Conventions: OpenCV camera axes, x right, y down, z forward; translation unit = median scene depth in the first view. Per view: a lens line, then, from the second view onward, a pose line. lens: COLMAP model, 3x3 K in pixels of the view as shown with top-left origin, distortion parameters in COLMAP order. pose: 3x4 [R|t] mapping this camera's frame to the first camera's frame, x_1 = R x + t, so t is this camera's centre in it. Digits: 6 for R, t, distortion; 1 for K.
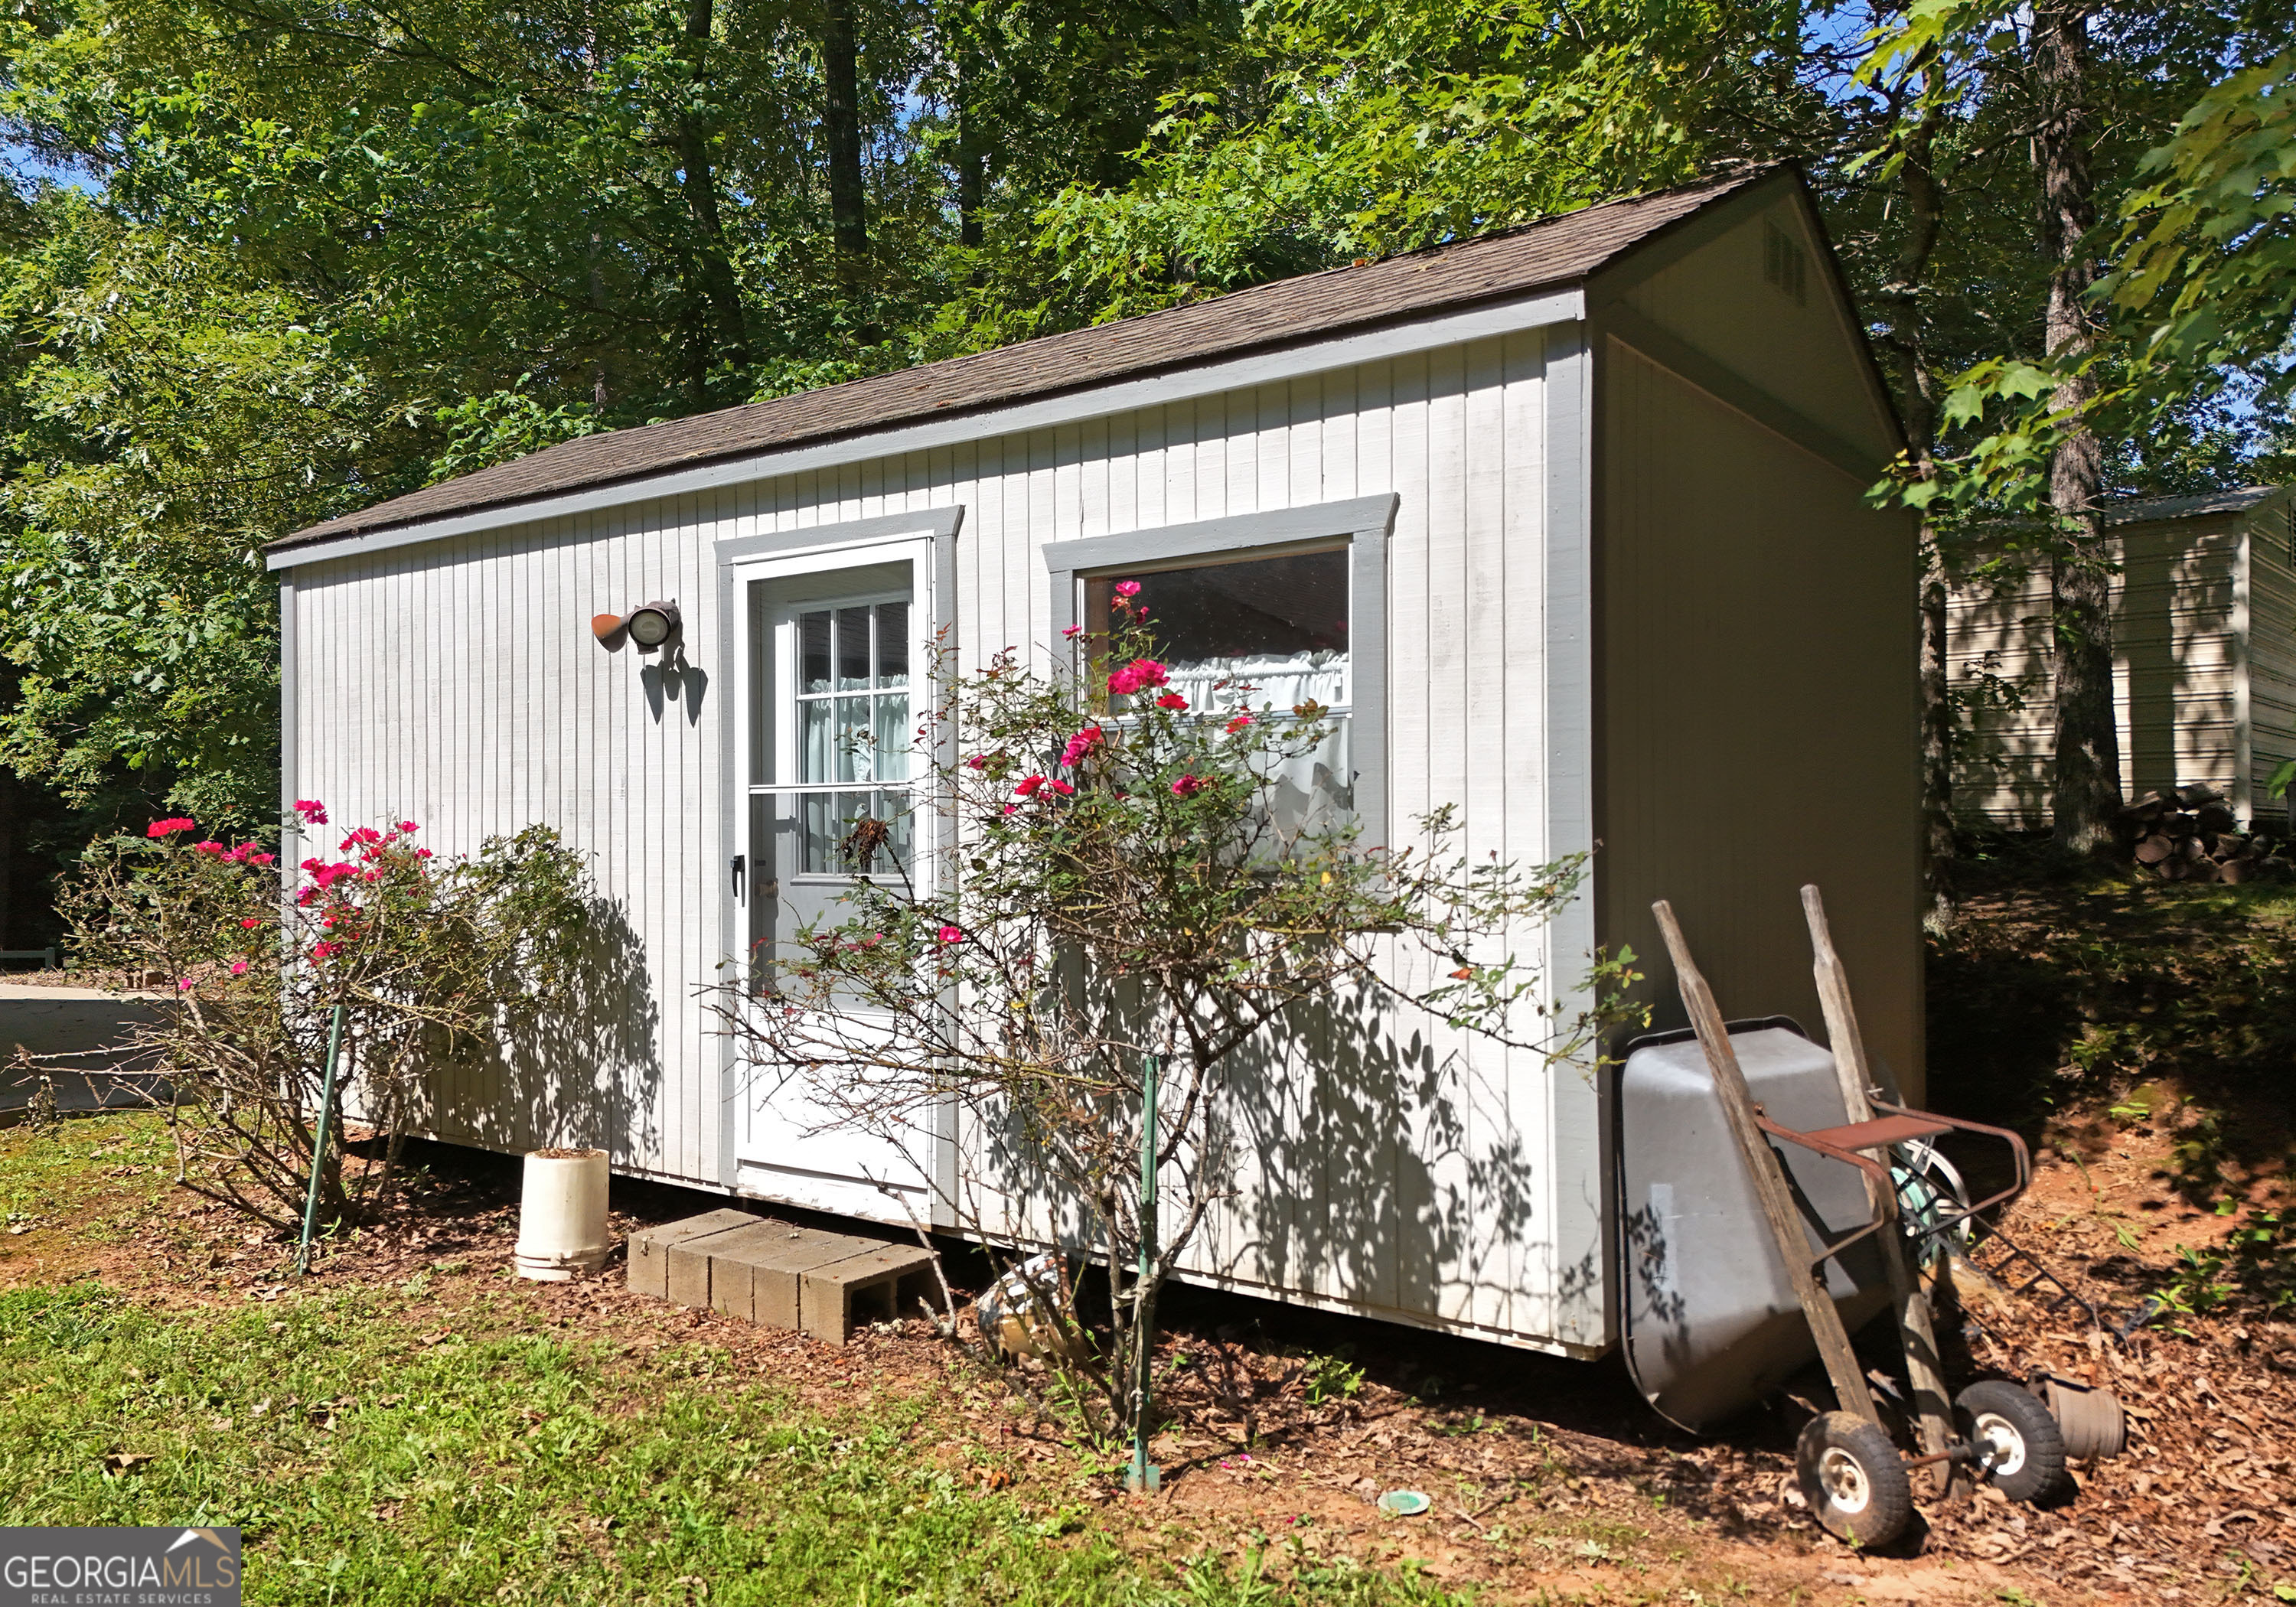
lens RADIAL K [[1685.3, 0, 1135.7], [0, 1685.3, 756.0], [0, 0, 1]] dist [0.043189, -0.004440]
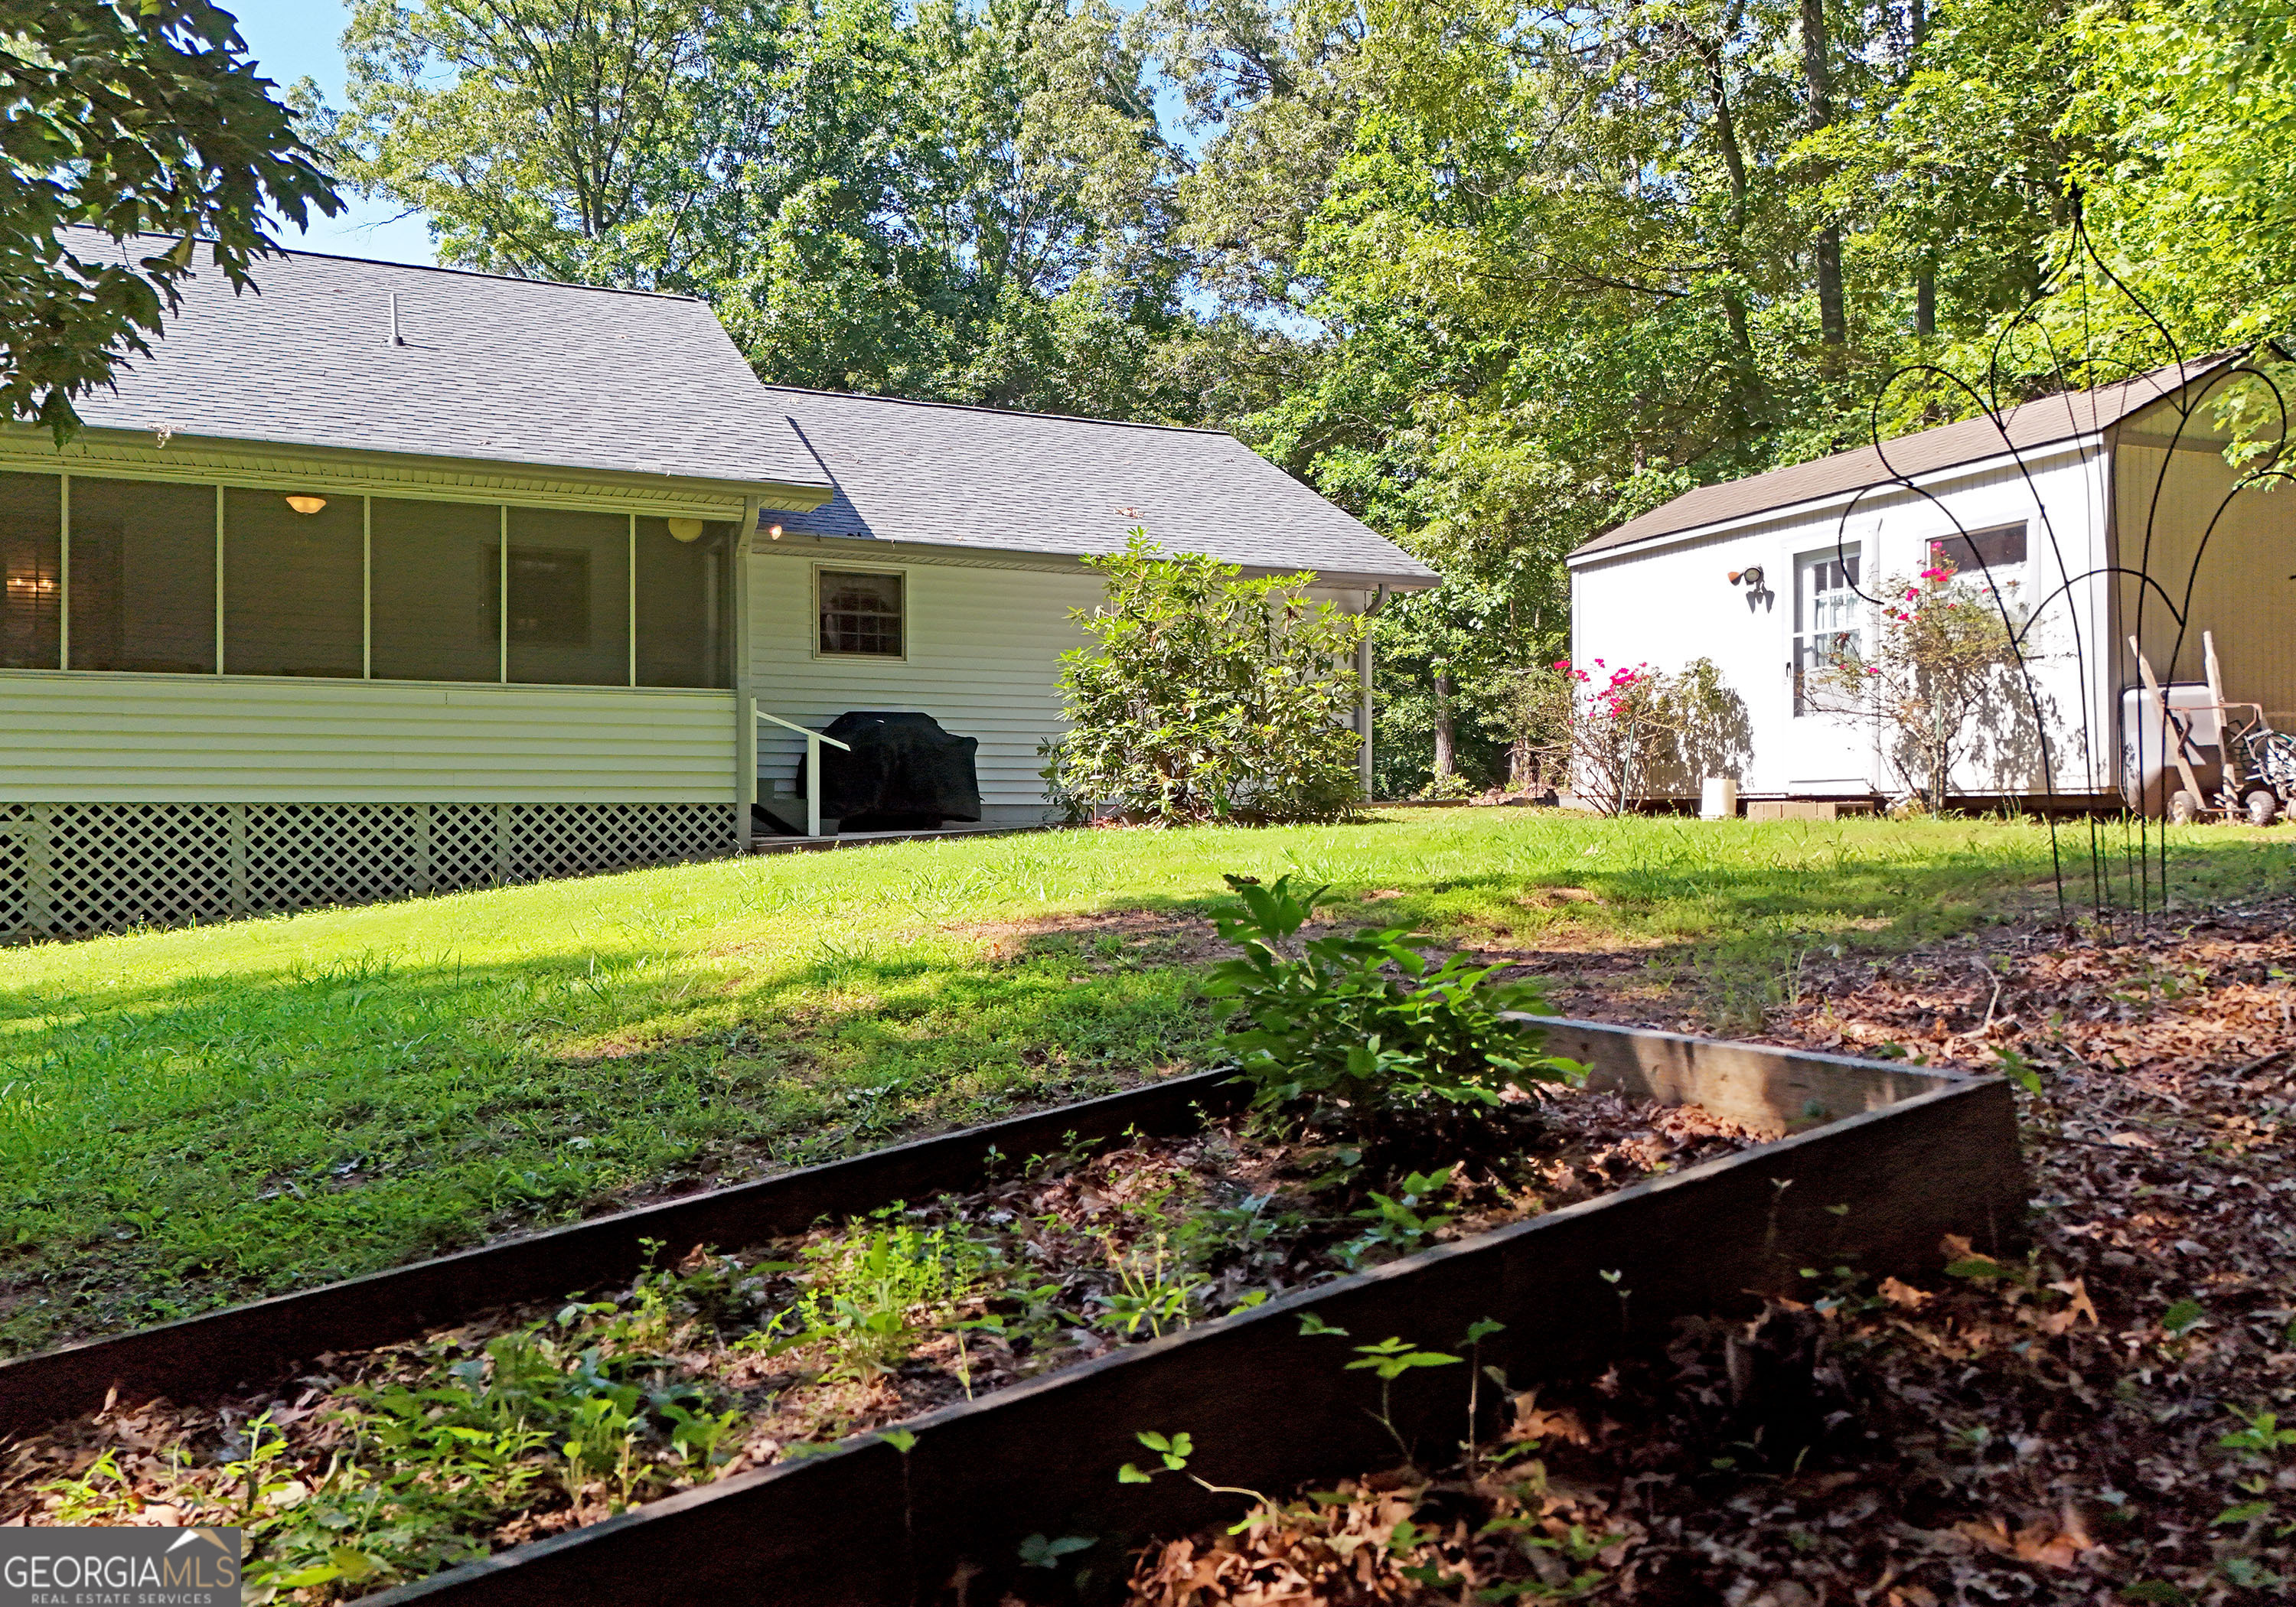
lens RADIAL K [[1676.1, 0, 1148.0], [0, 1676.1, 803.5], [0, 0, 1]] dist [0.057354, -0.057389]
pose [[0.851150, 0.000922, -0.524922, 0.284948], [0.016404, 0.999463, 0.028355, 0.186593], [0.524667, -0.032746, 0.850678, -1.710108]]
